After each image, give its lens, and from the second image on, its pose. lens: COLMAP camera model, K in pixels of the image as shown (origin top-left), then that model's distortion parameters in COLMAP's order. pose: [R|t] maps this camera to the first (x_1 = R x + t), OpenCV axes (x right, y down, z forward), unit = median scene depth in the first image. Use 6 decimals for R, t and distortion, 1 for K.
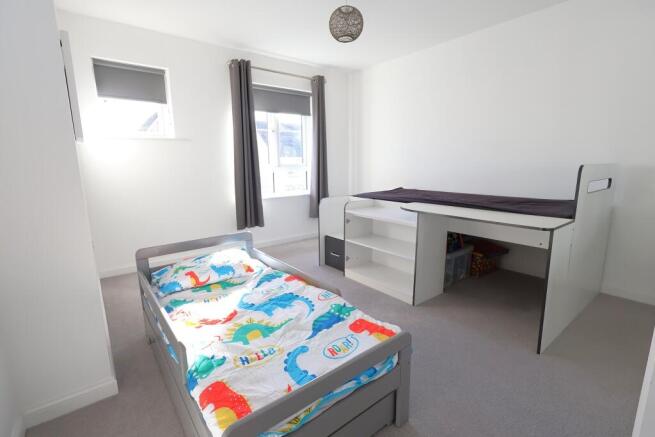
lens RADIAL K [[302.0, 0, 327.5], [0, 302.0, 218.2], [0, 0, 1]] dist [-0.003949, -0.000039]
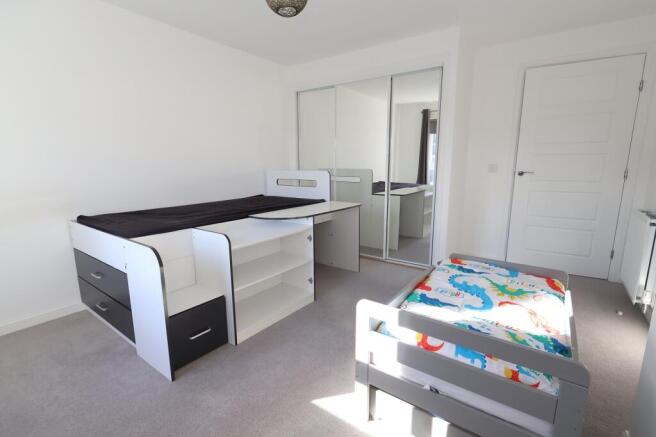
lens RADIAL K [[302.5, 0, 329.2], [0, 302.5, 218.9], [0, 0, 1]] dist [-0.003949, -0.000039]
pose [[-0.260481, -0.157830, 0.952491, -1.118338], [0.180274, 0.961247, 0.208581, -0.330250], [-0.948499, 0.226041, -0.221934, 1.725644]]
